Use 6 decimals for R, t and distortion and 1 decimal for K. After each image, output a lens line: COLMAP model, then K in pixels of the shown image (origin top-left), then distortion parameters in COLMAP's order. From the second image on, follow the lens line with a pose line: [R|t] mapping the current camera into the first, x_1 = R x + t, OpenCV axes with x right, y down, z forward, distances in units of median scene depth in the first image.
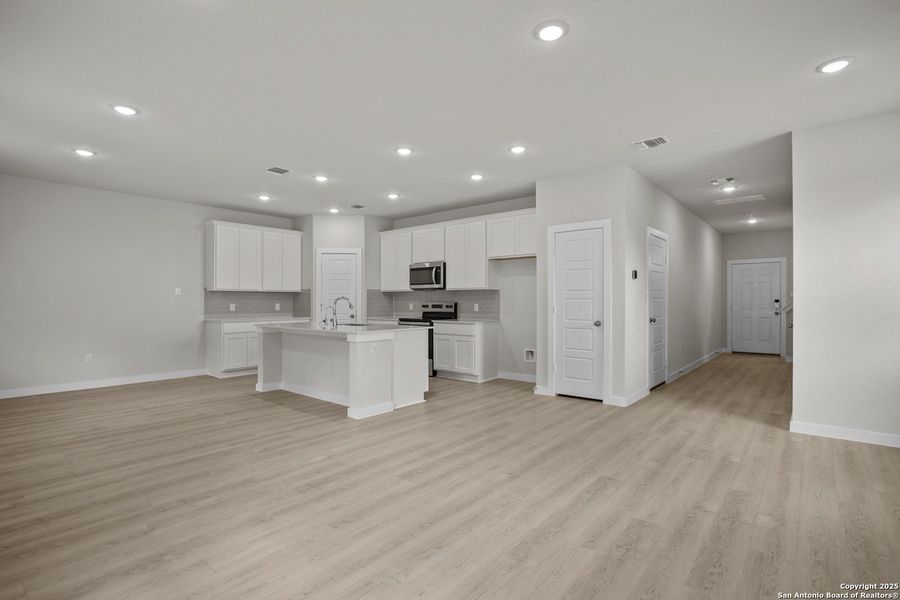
lens RADIAL K [[435.9, 0, 453.1], [0, 435.9, 298.0], [0, 0, 1]] dist [-0.021900, 0.001188]
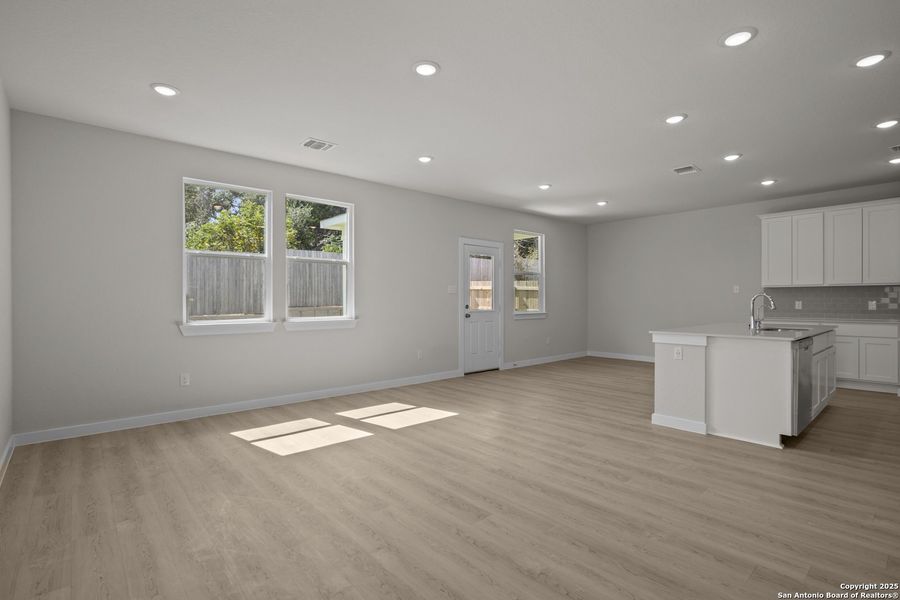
lens RADIAL K [[435.9, 0, 453.1], [0, 435.9, 298.0], [0, 0, 1]] dist [-0.021900, 0.001188]
pose [[-0.144372, -0.001295, -0.989523, 0.507036], [0.010218, 0.999944, -0.002800, 0.002097], [0.989471, -0.010515, -0.144351, 0.458304]]
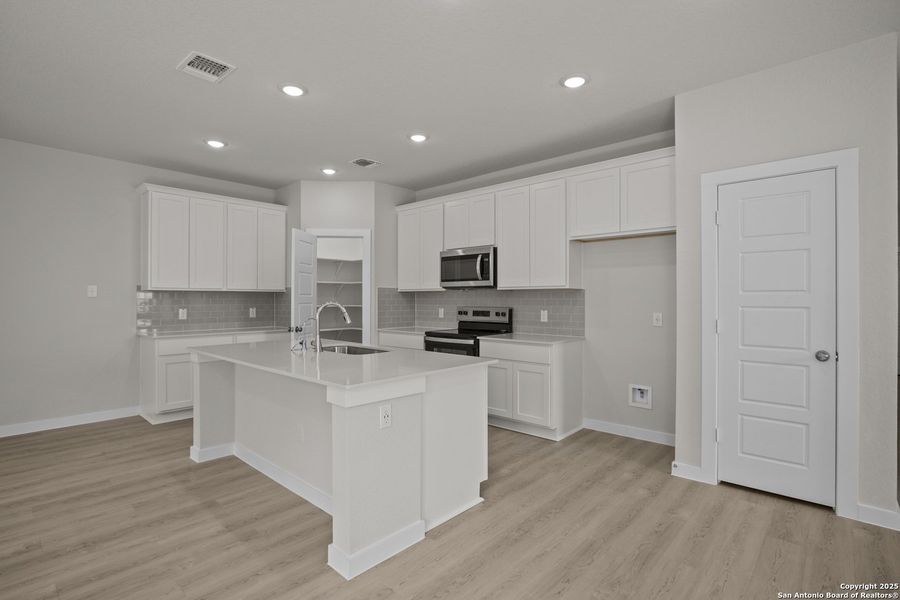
lens RADIAL K [[435.9, 0, 453.1], [0, 435.9, 298.0], [0, 0, 1]] dist [-0.021900, 0.001188]
pose [[0.999341, 0.001052, -0.036278, -0.061855], [-0.000855, 0.999985, 0.005436, -0.009168], [0.036283, -0.005401, 0.999327, 0.361505]]
